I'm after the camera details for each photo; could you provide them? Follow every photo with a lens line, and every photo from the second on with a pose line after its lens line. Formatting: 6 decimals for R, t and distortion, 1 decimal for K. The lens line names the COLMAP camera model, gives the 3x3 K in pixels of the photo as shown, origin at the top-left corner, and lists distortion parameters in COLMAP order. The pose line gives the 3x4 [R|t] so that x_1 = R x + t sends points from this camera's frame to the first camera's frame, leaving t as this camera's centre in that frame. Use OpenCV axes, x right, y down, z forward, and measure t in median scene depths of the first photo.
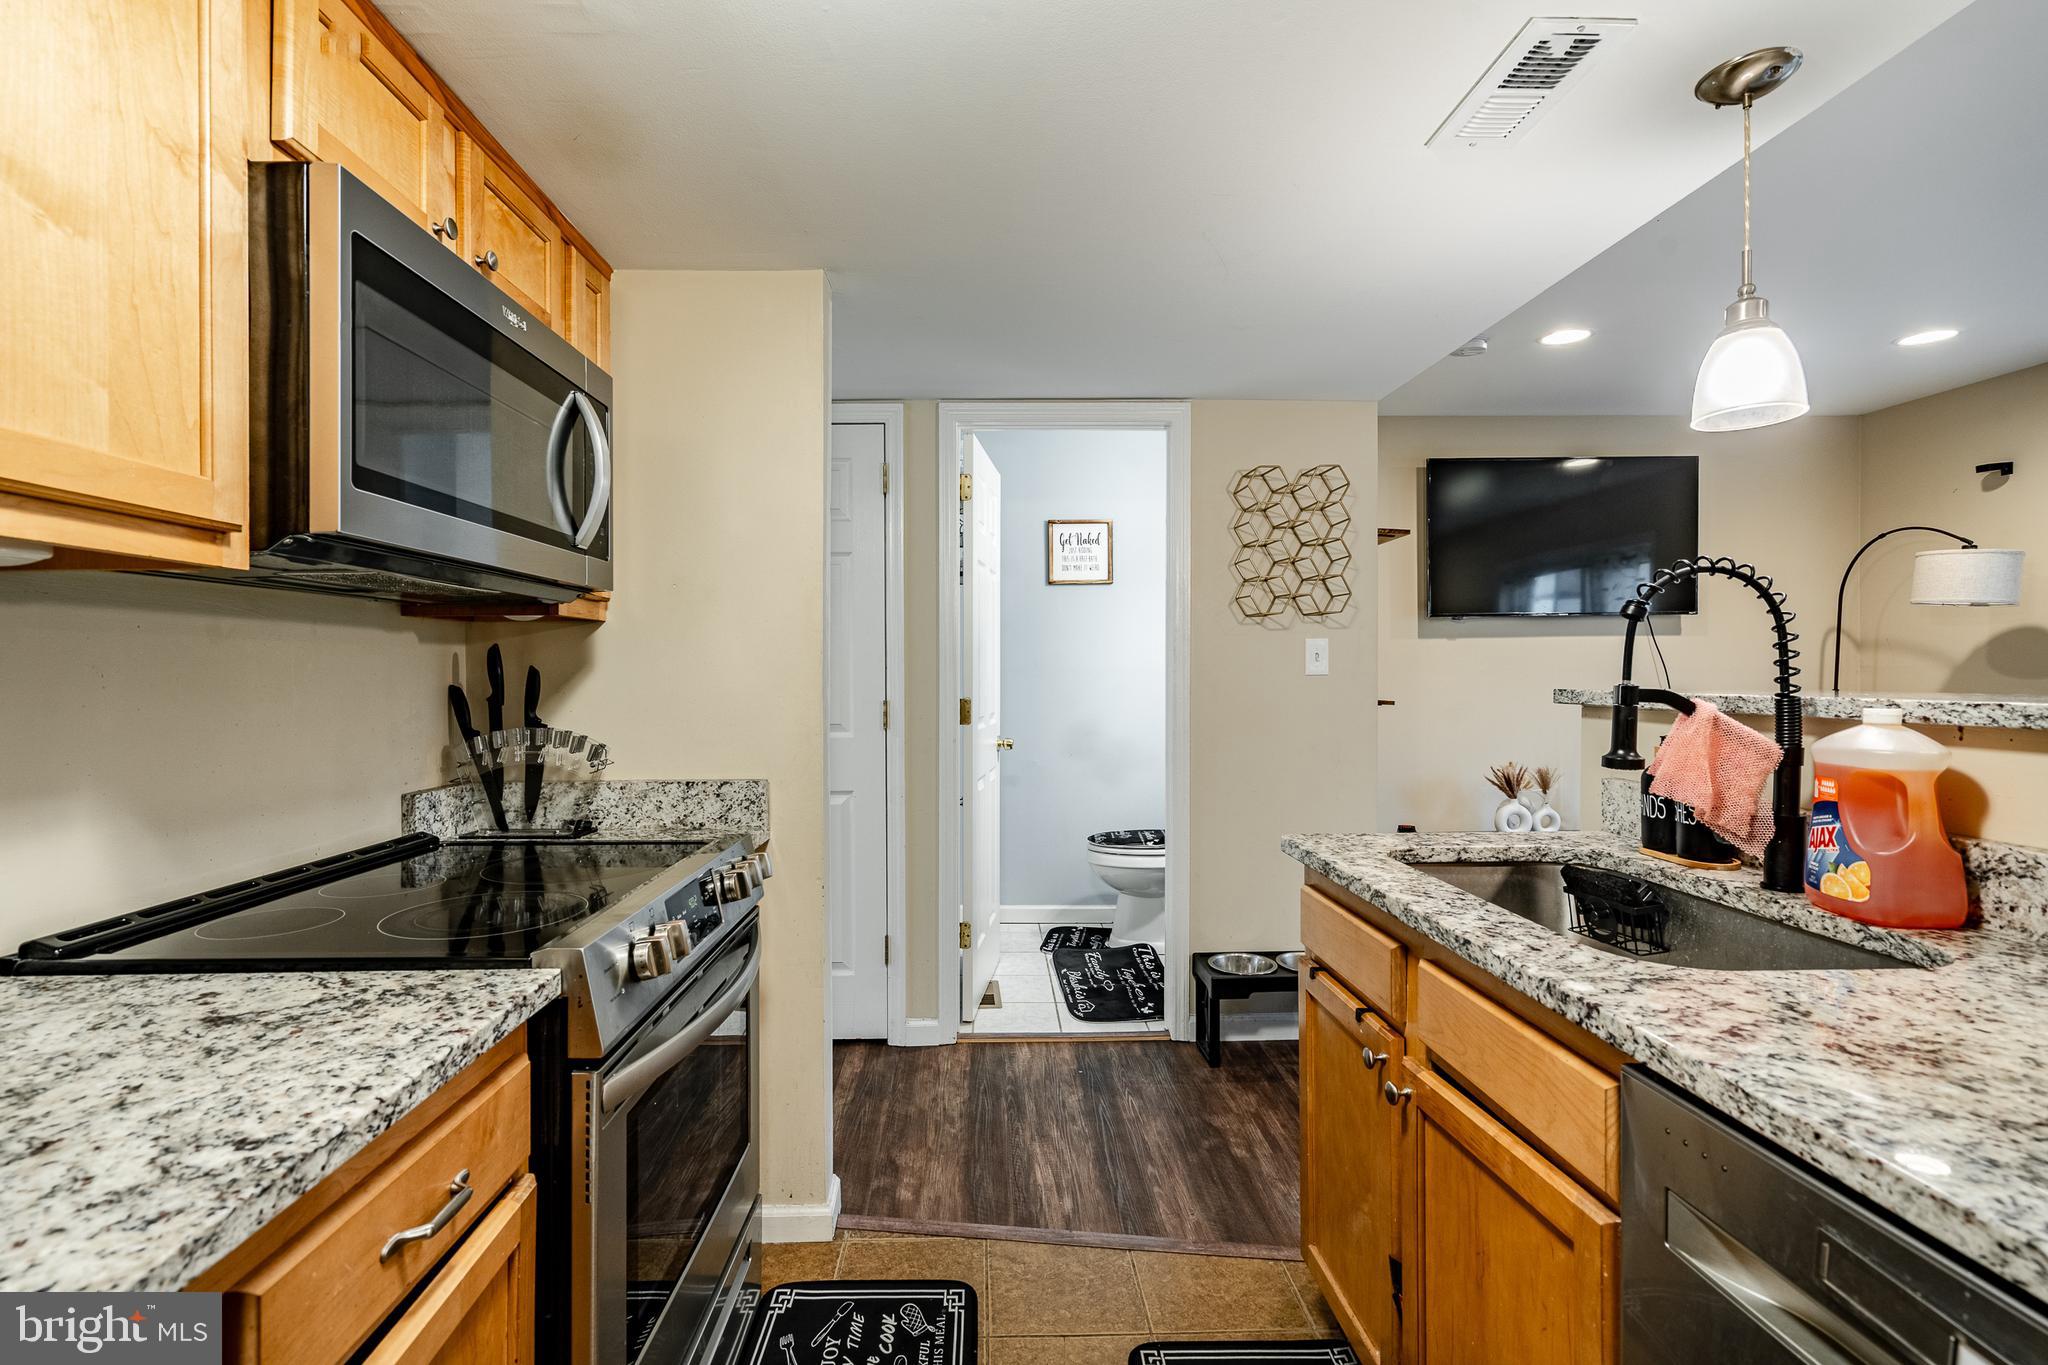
lens RADIAL K [[949.2, 0, 983.2], [0, 949.2, 672.3], [0, 0, 1]] dist [0.007191, -0.000166]
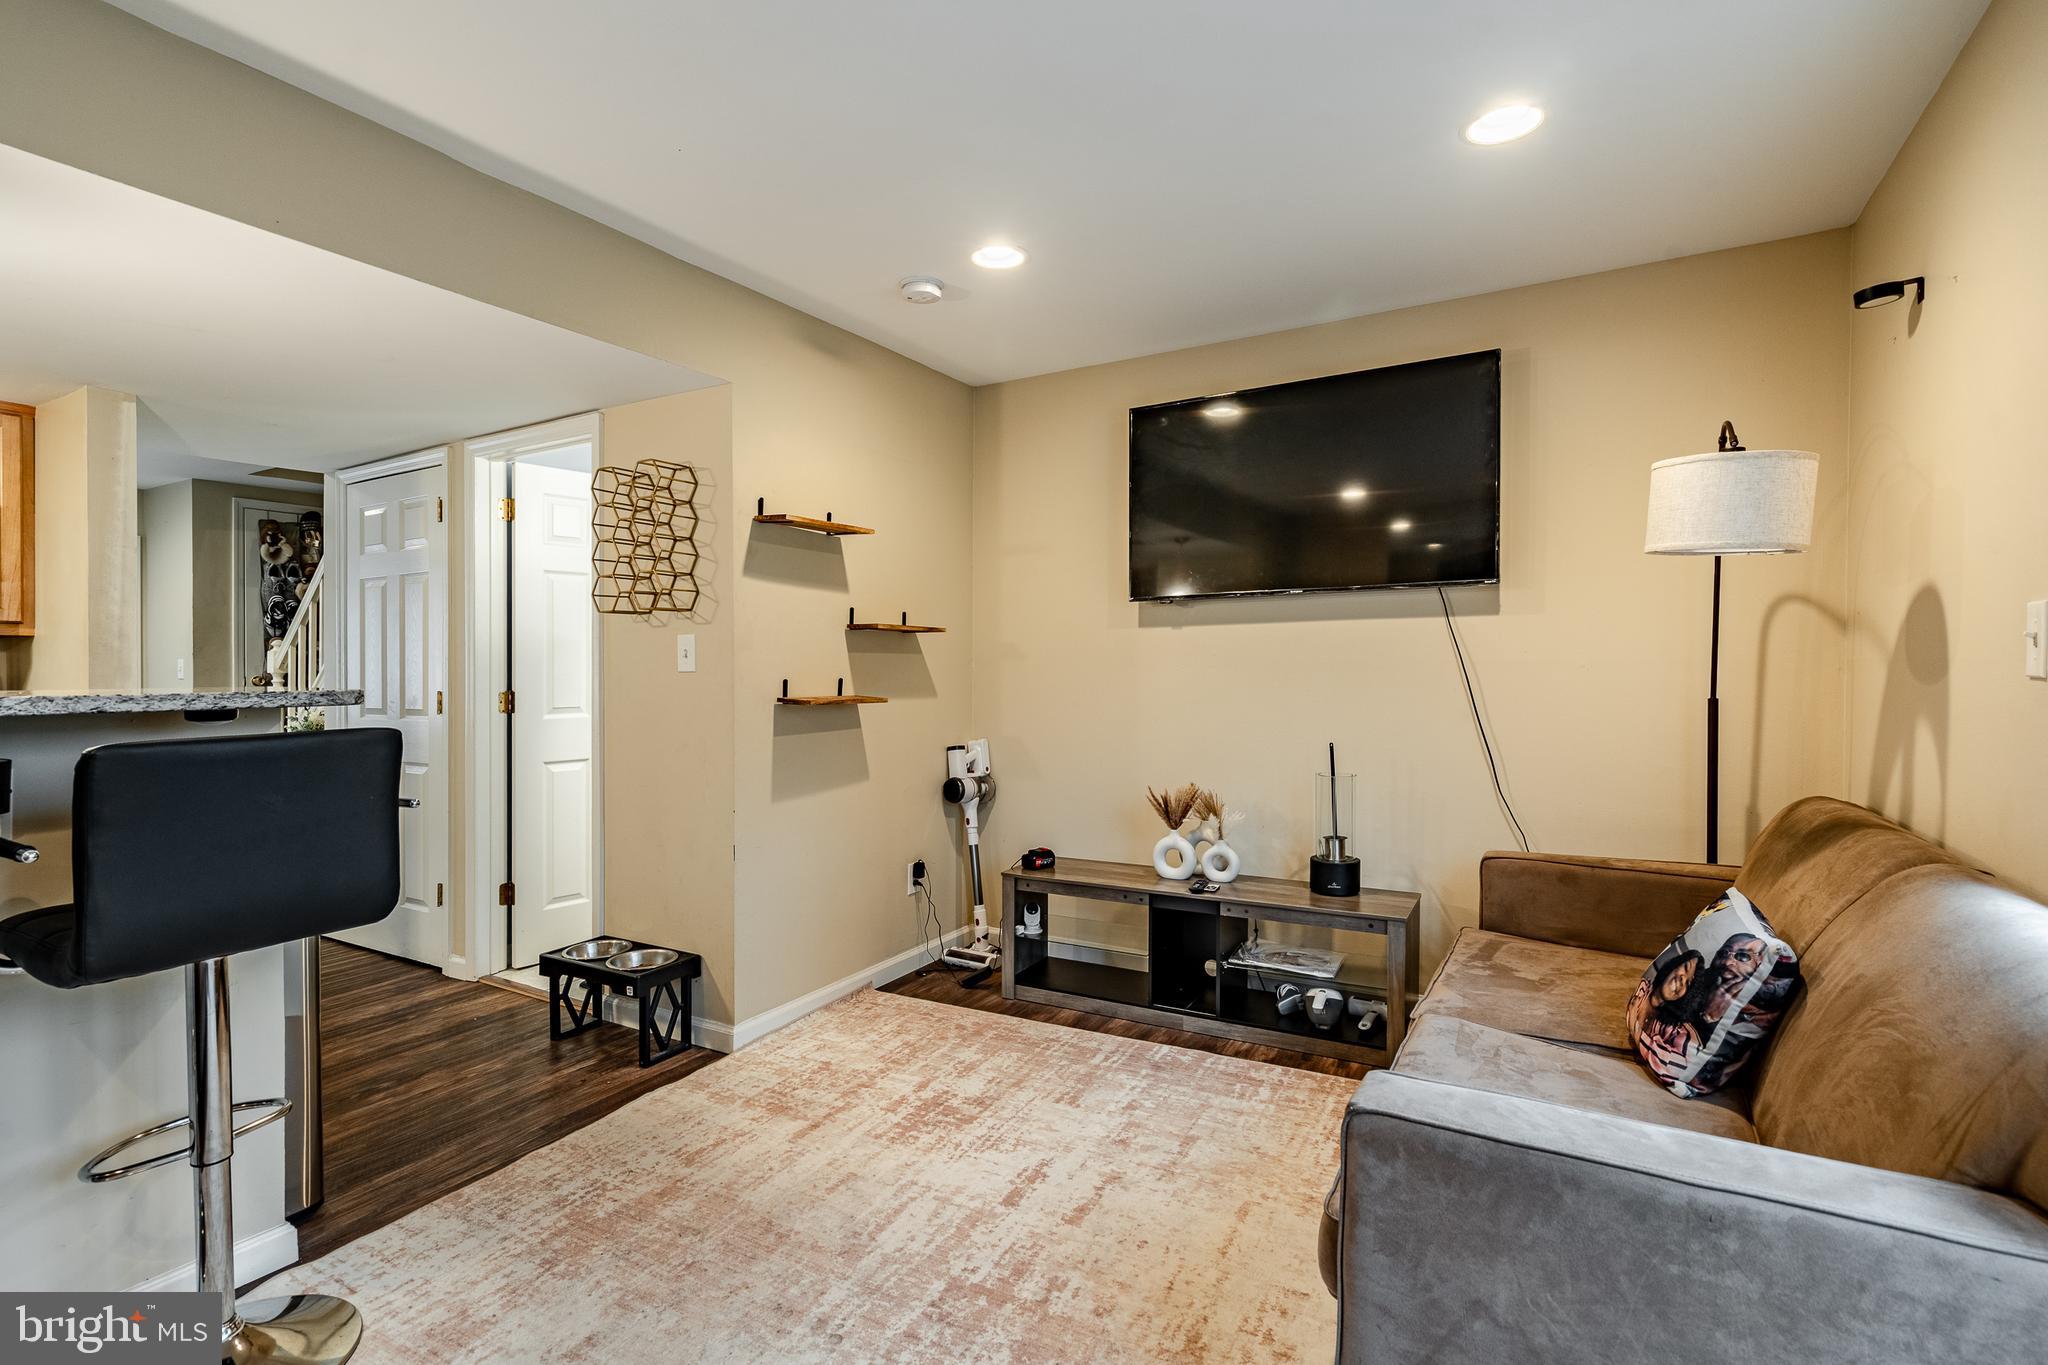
lens RADIAL K [[949.2, 0, 1001.9], [0, 949.2, 671.4], [0, 0, 1]] dist [0.007191, -0.000166]
pose [[0.843836, 0.003211, -0.536591, 1.483905], [0.000328, 0.999979, 0.006501, -0.005412], [0.536601, -0.005662, 0.843817, 0.443798]]
